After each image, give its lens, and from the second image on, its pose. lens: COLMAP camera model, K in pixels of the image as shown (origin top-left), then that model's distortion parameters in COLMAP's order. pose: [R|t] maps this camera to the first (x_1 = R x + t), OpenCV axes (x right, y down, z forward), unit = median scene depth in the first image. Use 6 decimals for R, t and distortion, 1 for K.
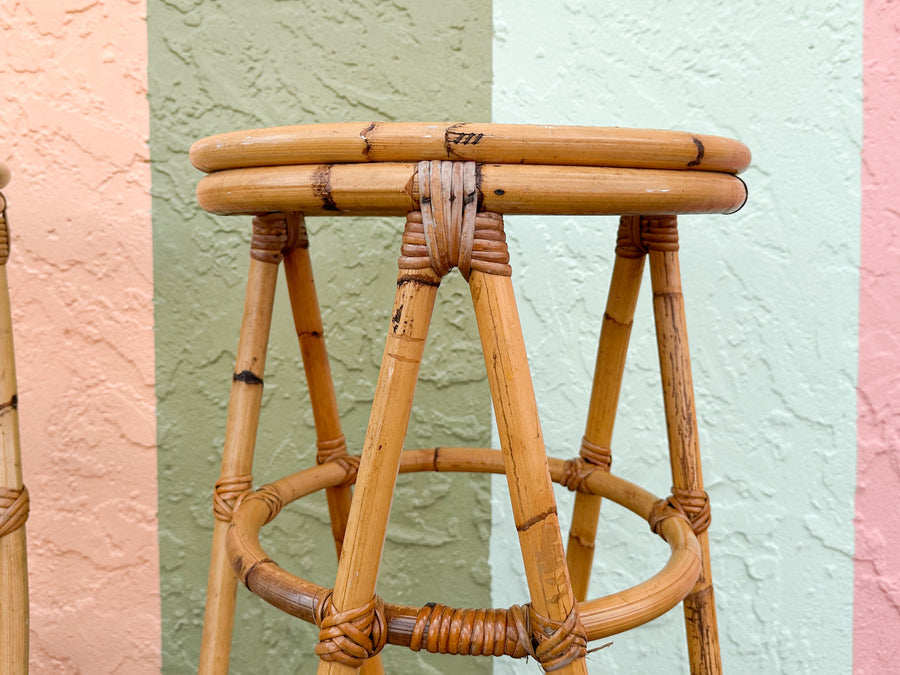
lens RADIAL K [[952.9, 0, 448.7], [0, 952.9, 263.0], [0, 0, 1]] dist [0.172328, -0.485968]
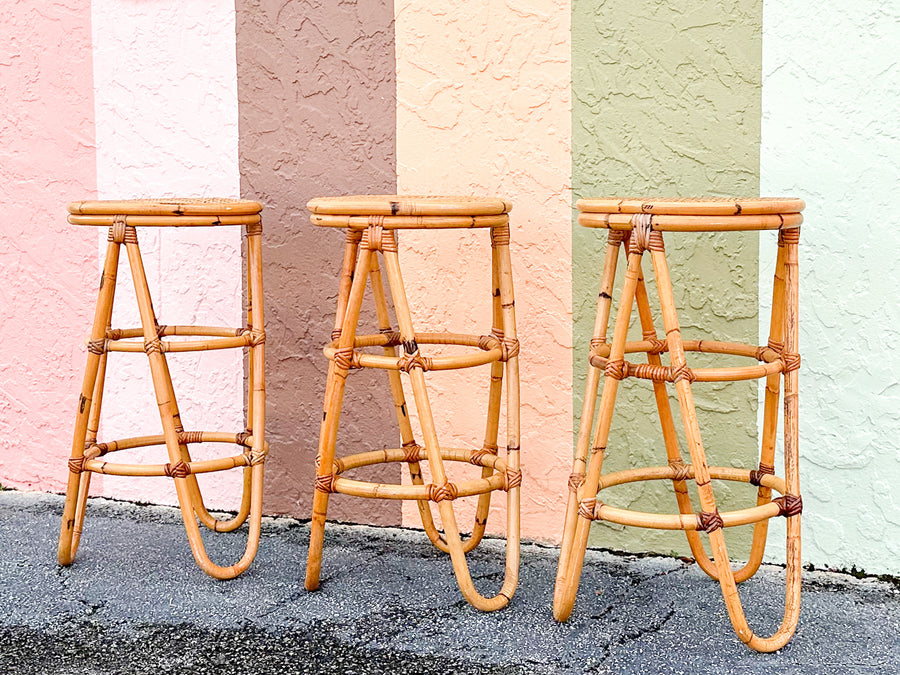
lens RADIAL K [[1561.6, 0, 447.2], [0, 1561.6, 263.3], [0, 0, 1]] dist [0.151098, -0.154443]
pose [[0.912634, 0.021485, -0.408212, 0.682663], [-0.016945, 0.999748, 0.014736, -0.004955], [0.408425, -0.006531, 0.912768, -1.784258]]
